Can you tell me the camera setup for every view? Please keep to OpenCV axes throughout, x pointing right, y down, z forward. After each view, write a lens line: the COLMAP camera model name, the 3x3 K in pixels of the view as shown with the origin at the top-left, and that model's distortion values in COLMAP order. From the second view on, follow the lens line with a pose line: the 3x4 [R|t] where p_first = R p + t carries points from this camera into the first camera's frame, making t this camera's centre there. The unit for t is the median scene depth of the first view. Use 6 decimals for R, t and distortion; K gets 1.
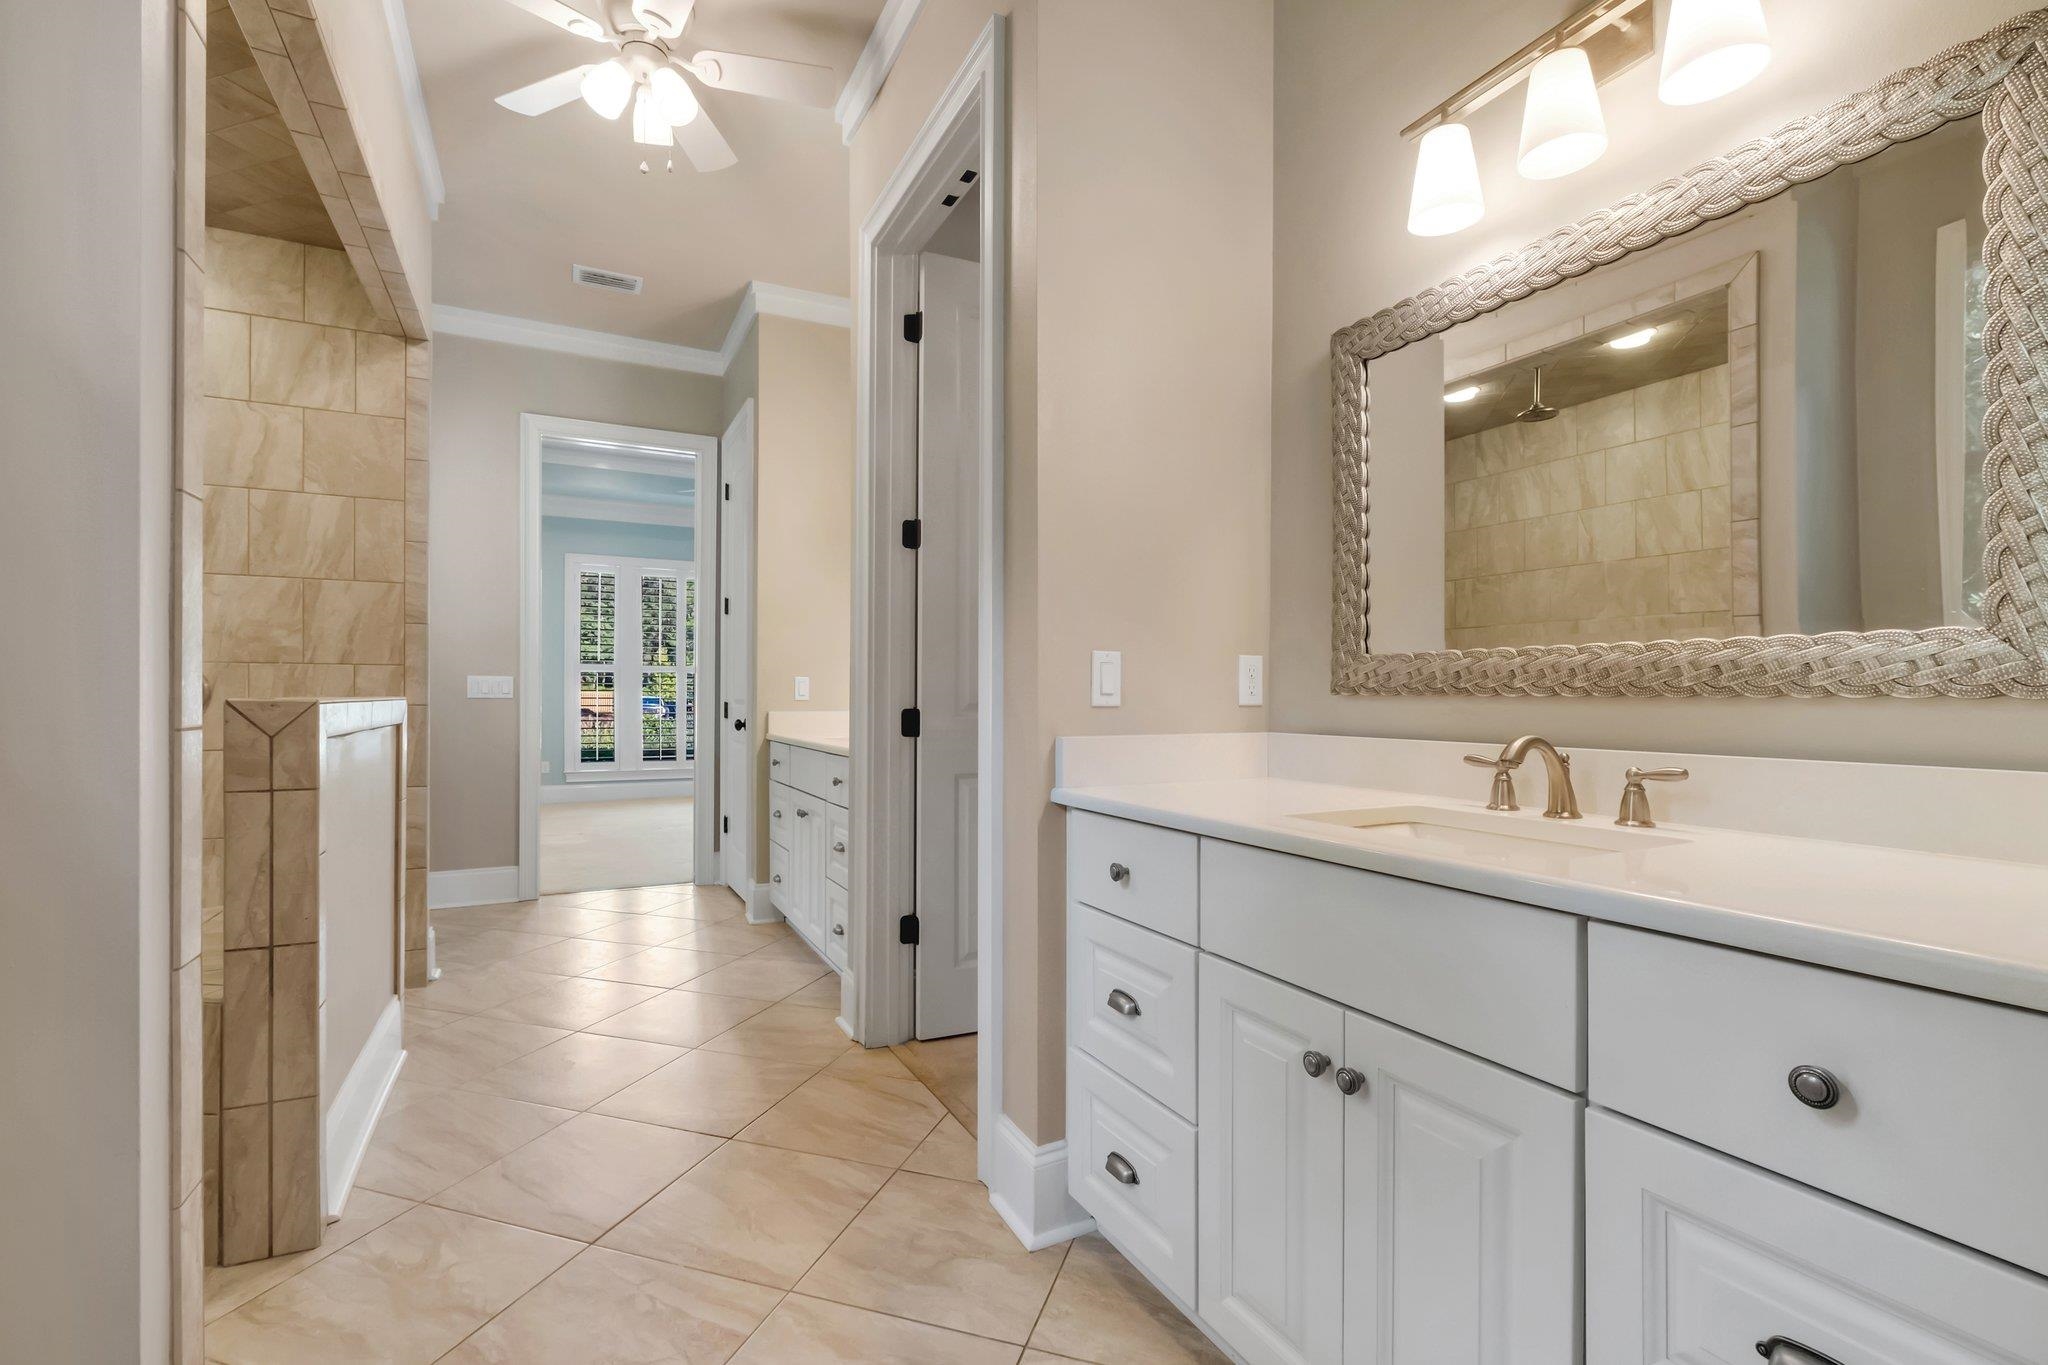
lens RADIAL K [[899.8, 0, 1021.4], [0, 899.8, 689.7], [0, 0, 1]] dist [-0.006760, -0.000232]
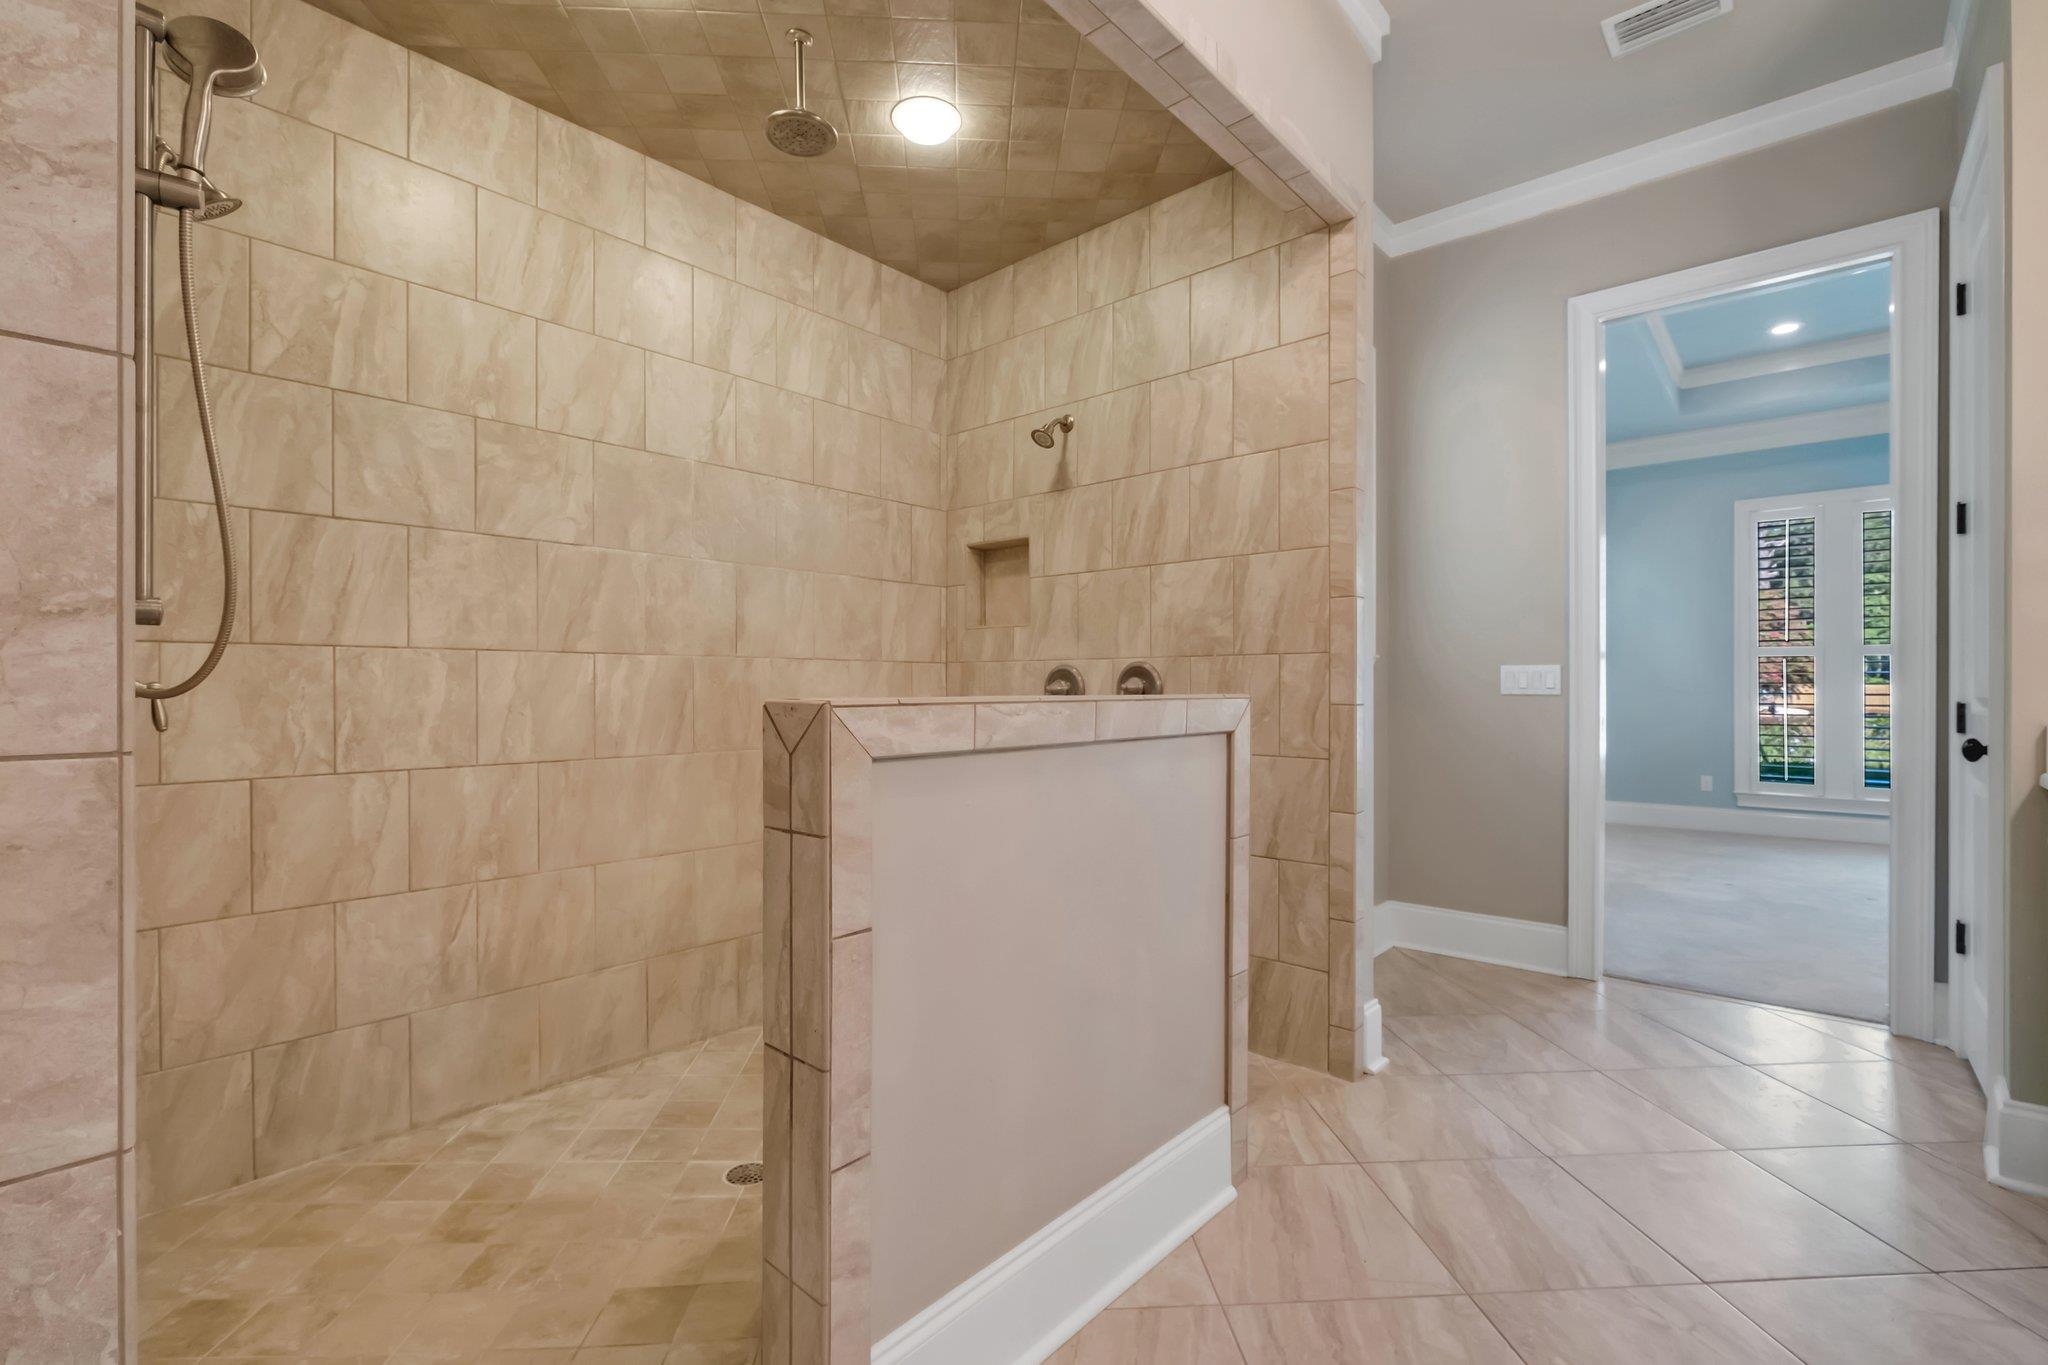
lens RADIAL K [[899.8, 0, 1017.9], [0, 899.8, 690.8], [0, 0, 1]] dist [-0.006760, -0.000232]
pose [[0.358283, -0.003195, -0.933608, -0.065656], [0.009289, 0.999957, 0.000143, 0.002927], [0.933567, -0.008723, 0.358297, 0.481473]]
